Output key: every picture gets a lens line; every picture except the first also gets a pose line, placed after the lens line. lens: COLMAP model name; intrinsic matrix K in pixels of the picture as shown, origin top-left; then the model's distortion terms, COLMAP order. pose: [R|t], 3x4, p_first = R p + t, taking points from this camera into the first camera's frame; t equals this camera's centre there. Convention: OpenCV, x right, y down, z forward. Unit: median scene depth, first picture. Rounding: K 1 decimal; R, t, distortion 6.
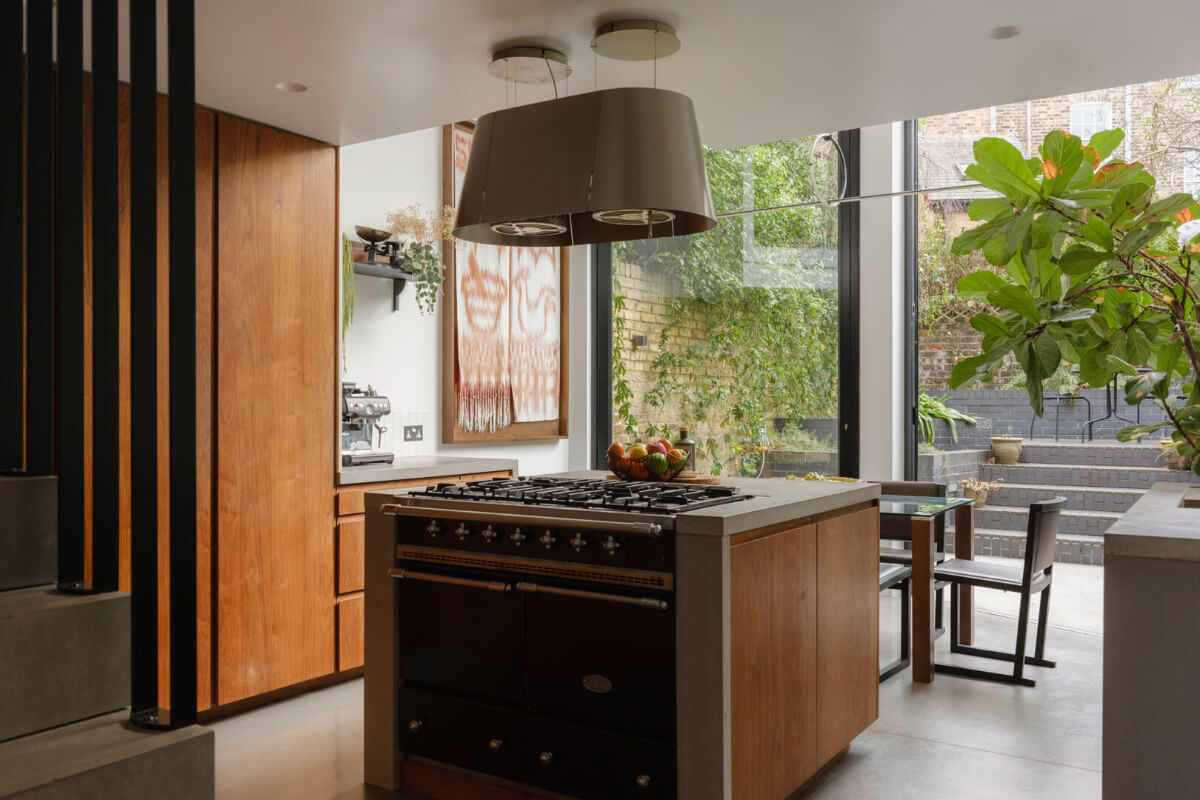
lens RADIAL K [[972.4, 0, 570.9], [0, 972.4, 414.4], [0, 0, 1]] dist [-0.024468, 0.033256]
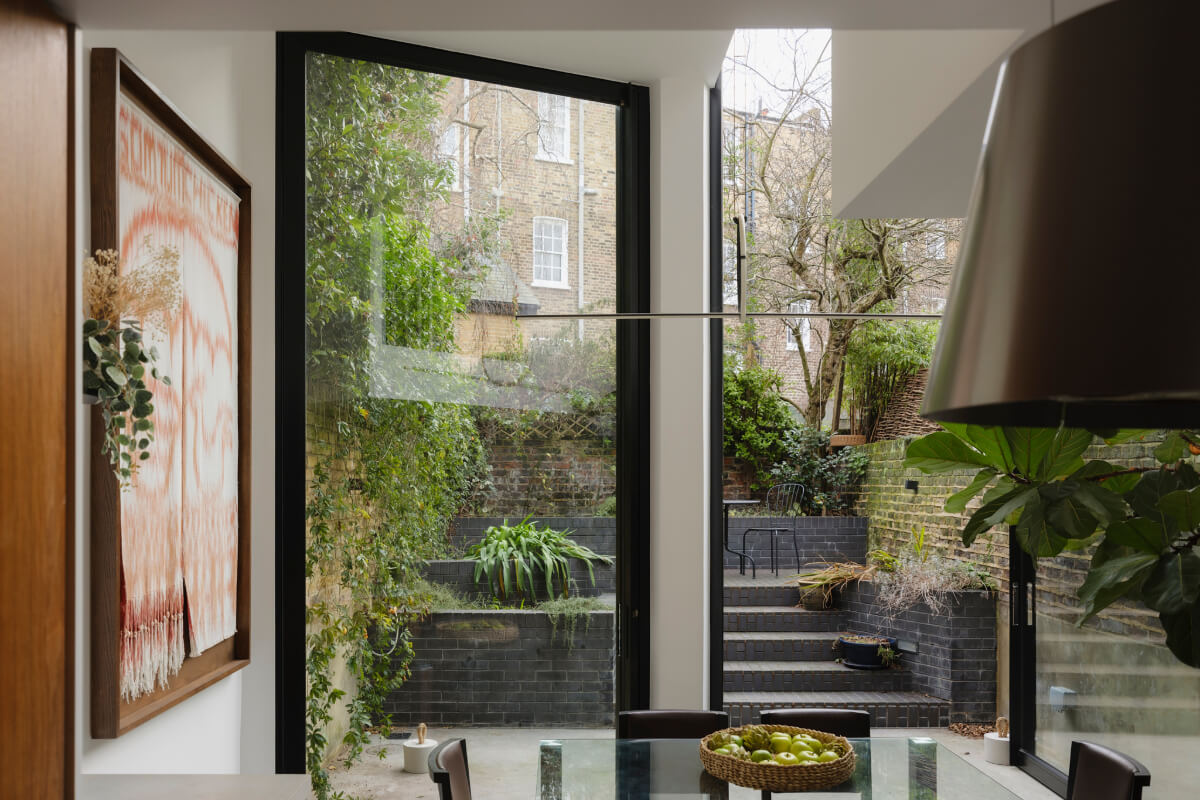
lens RADIAL K [[972.4, 0, 566.5], [0, 972.4, 507.5], [0, 0, 1]] dist [-0.024468, 0.033256]
pose [[0.817674, -0.012383, 0.575549, -0.225321], [0.004830, 0.999881, 0.014650, -0.094361], [-0.575662, -0.009199, 0.817636, 0.500120]]
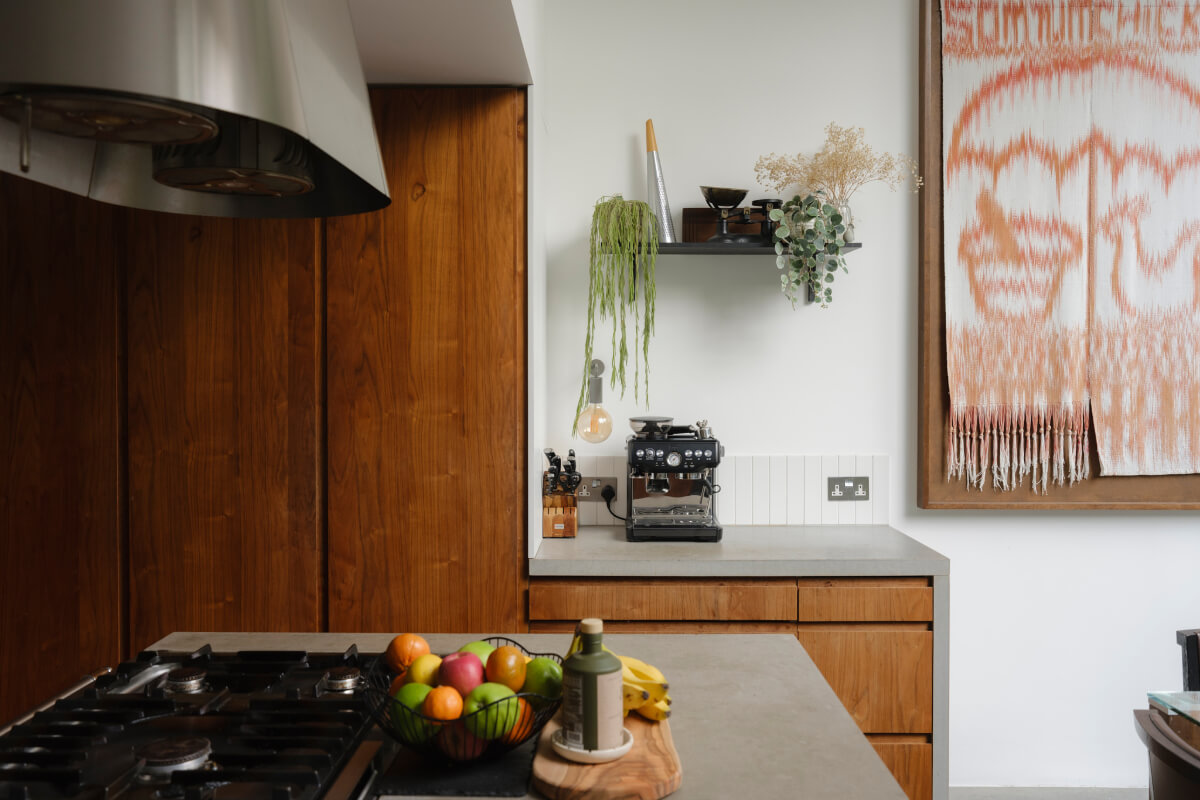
lens RADIAL K [[972.4, 0, 584.2], [0, 972.4, 389.6], [0, 0, 1]] dist [-0.024468, 0.033256]
pose [[0.555678, 0.012427, -0.831305, 0.276620], [-0.006295, 0.999923, 0.010740, -0.052631], [0.831374, -0.000735, 0.555713, 0.501765]]
